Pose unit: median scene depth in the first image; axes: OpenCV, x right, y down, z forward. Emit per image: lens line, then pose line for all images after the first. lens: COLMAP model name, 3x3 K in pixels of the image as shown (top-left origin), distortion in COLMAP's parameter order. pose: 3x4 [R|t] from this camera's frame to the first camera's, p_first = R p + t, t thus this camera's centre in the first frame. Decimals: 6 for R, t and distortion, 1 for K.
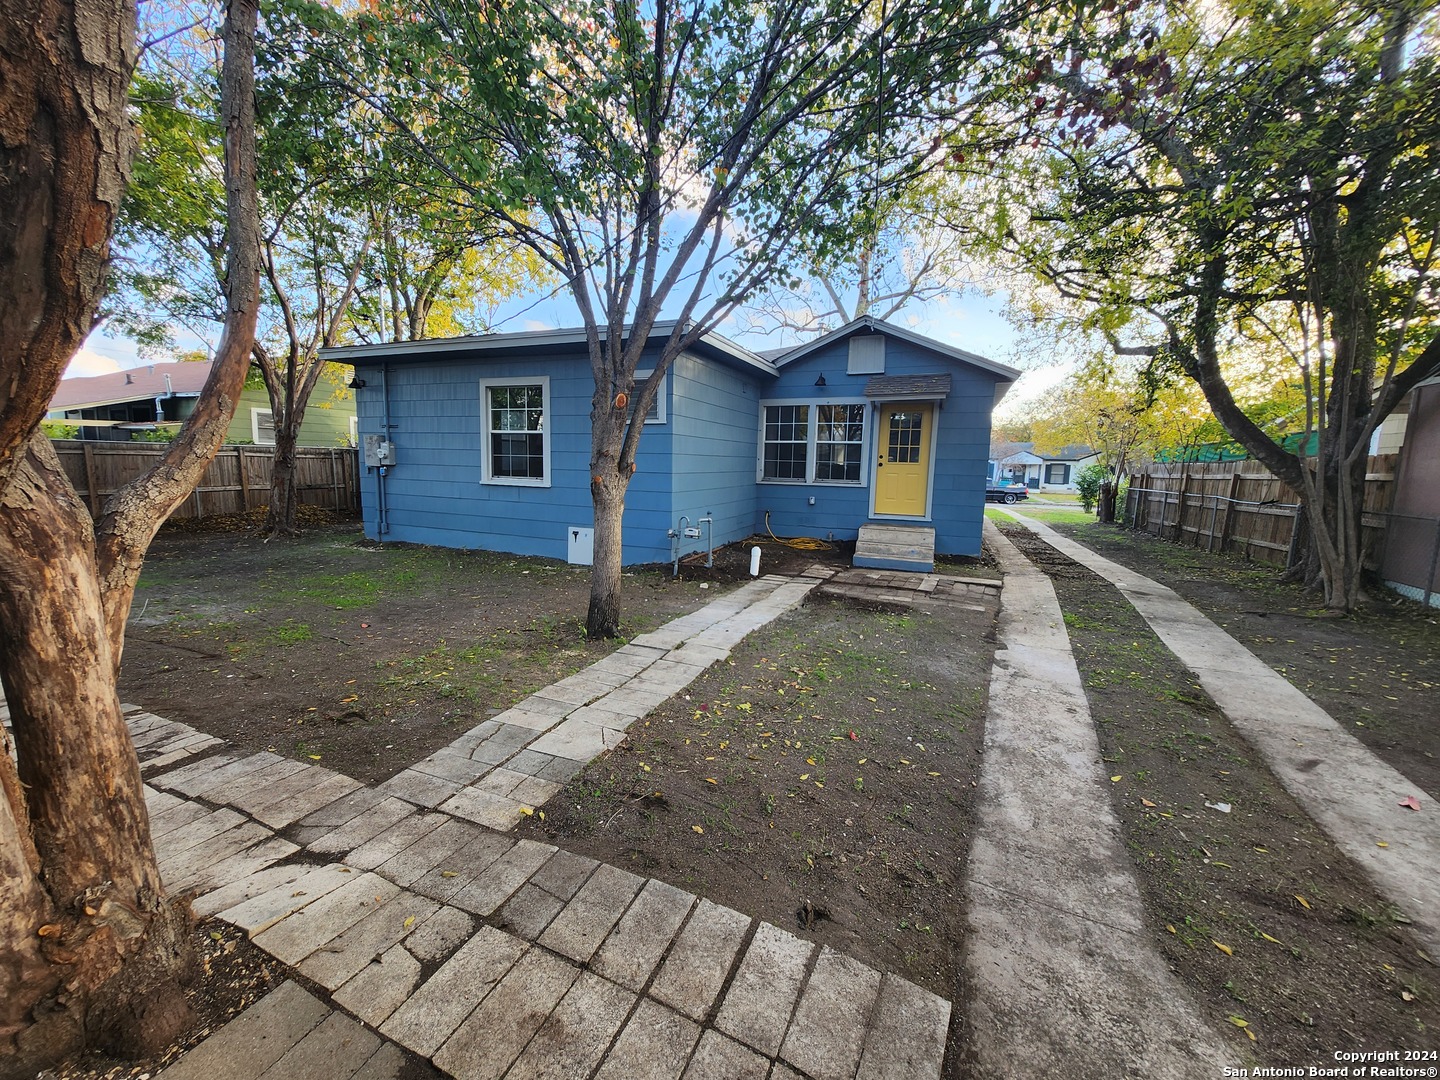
lens RADIAL K [[558.1, 0, 713.9], [0, 558.1, 534.4], [0, 0, 1]] dist [-0.001224, 0.000021]
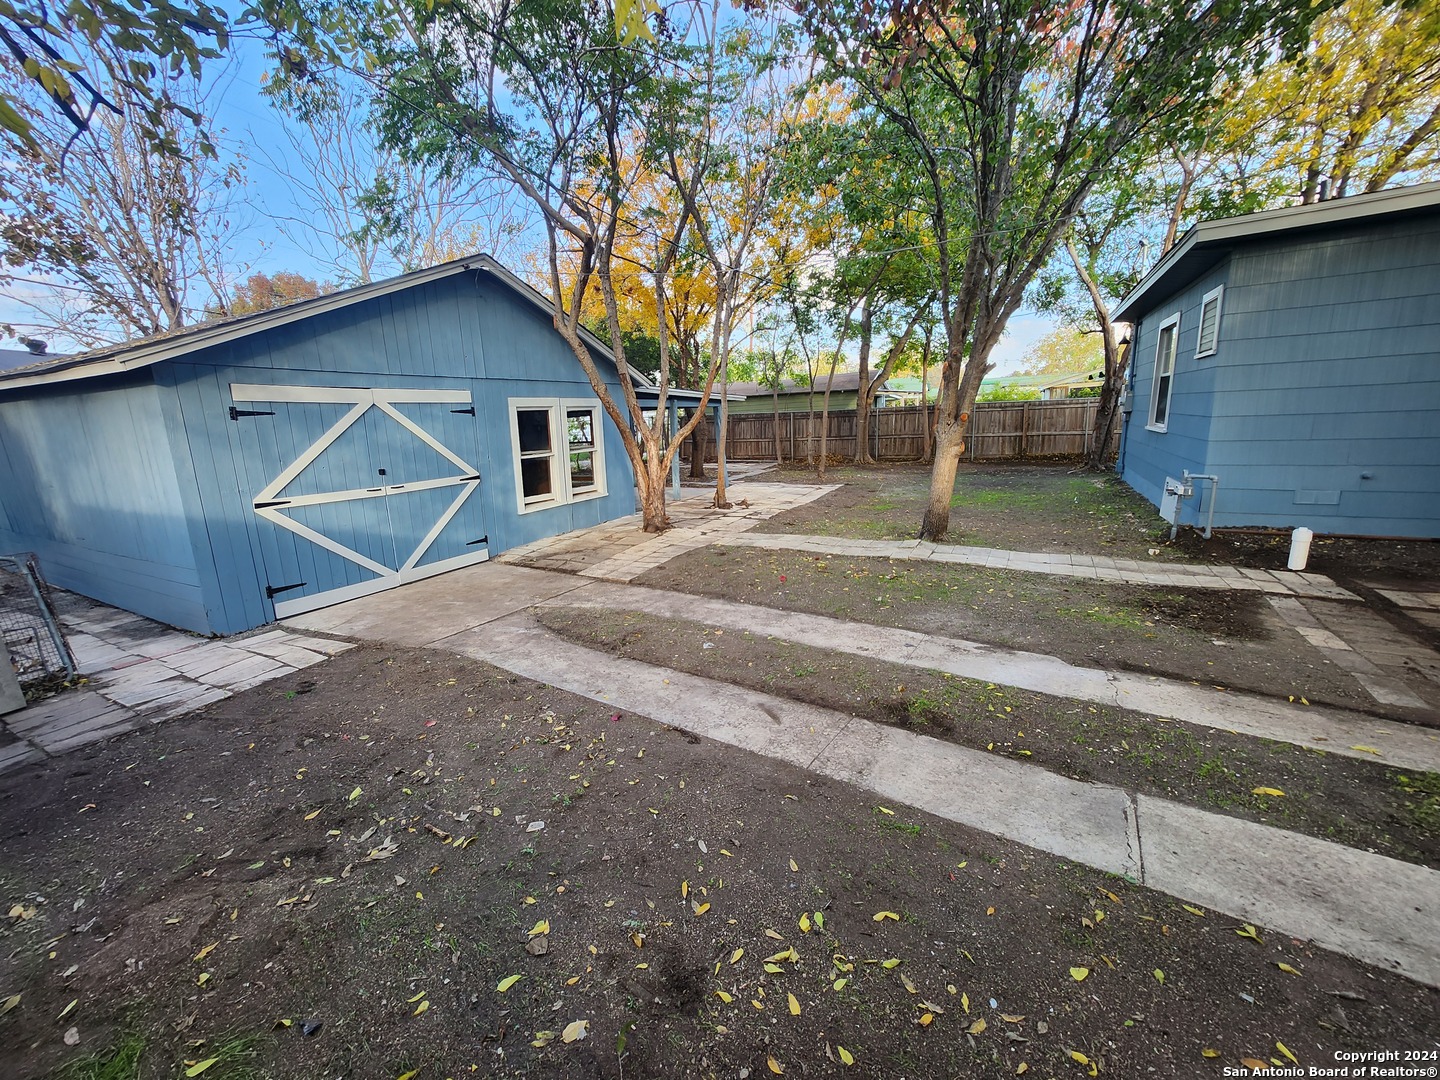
lens RADIAL K [[558.1, 0, 713.9], [0, 558.1, 534.4], [0, 0, 1]] dist [-0.001224, 0.000021]
pose [[-0.080815, 0.197483, -0.976969, 1.907351], [-0.086006, 0.975138, 0.204227, -0.103229], [0.993012, 0.100530, -0.061821, 0.875856]]
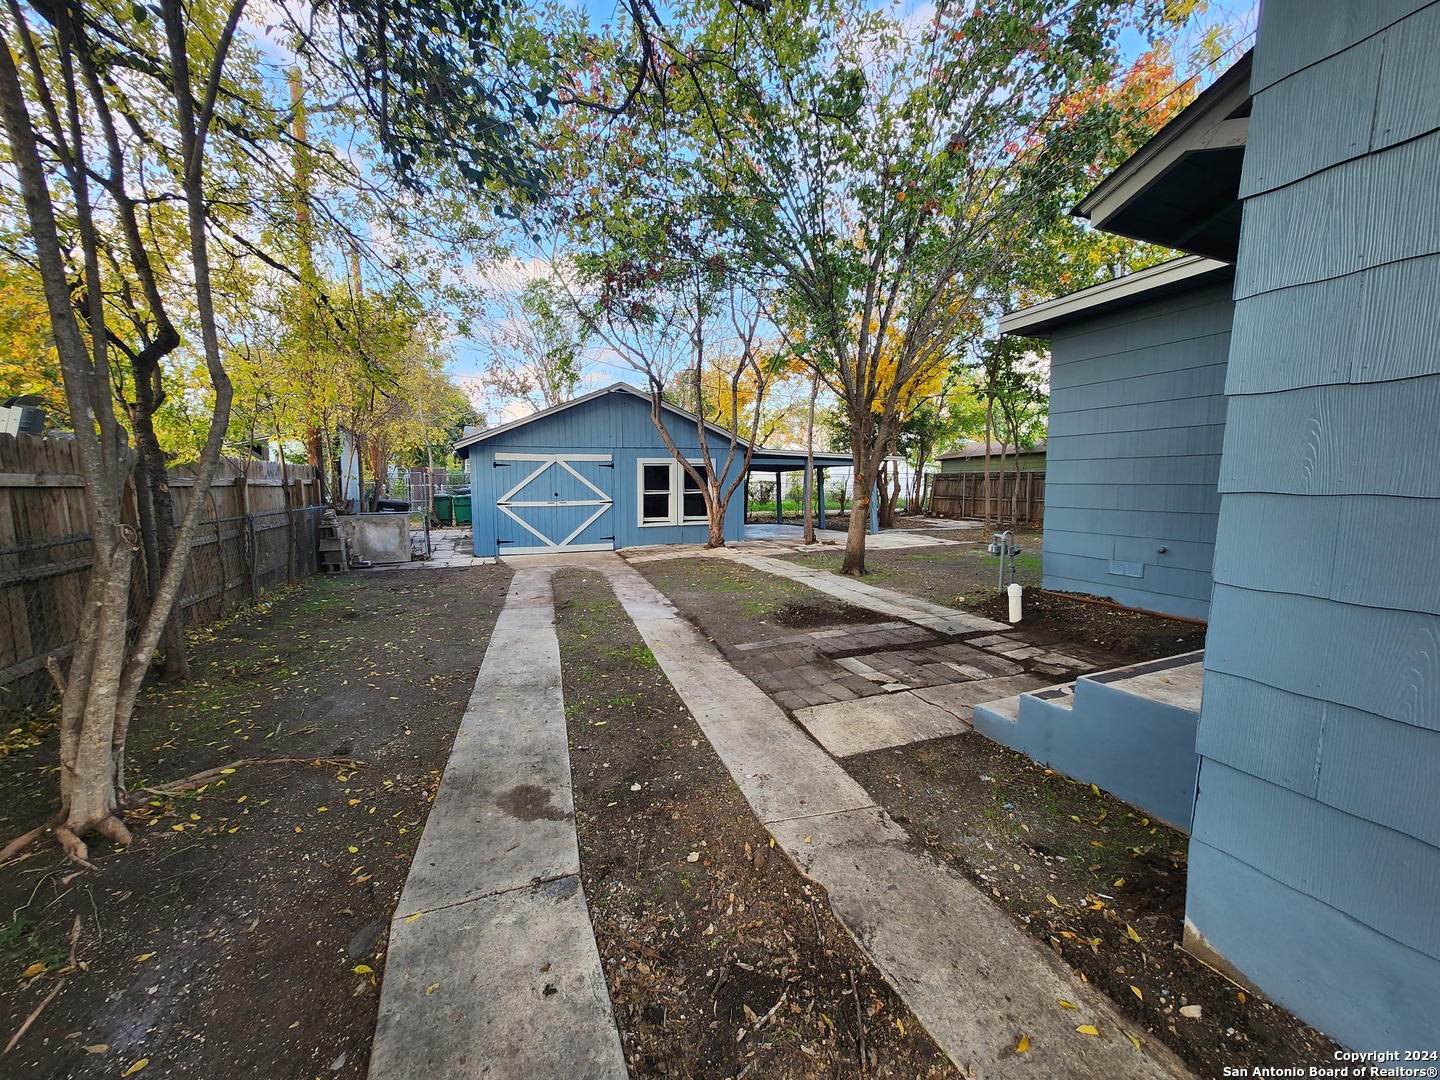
lens RADIAL K [[558.1, 0, 713.9], [0, 558.1, 534.4], [0, 0, 1]] dist [-0.001224, 0.000021]
pose [[-0.691975, 0.064763, -0.719011, 2.119153], [-0.090287, 0.980385, 0.175197, -0.316502], [0.716254, 0.186149, -0.672554, 2.928966]]
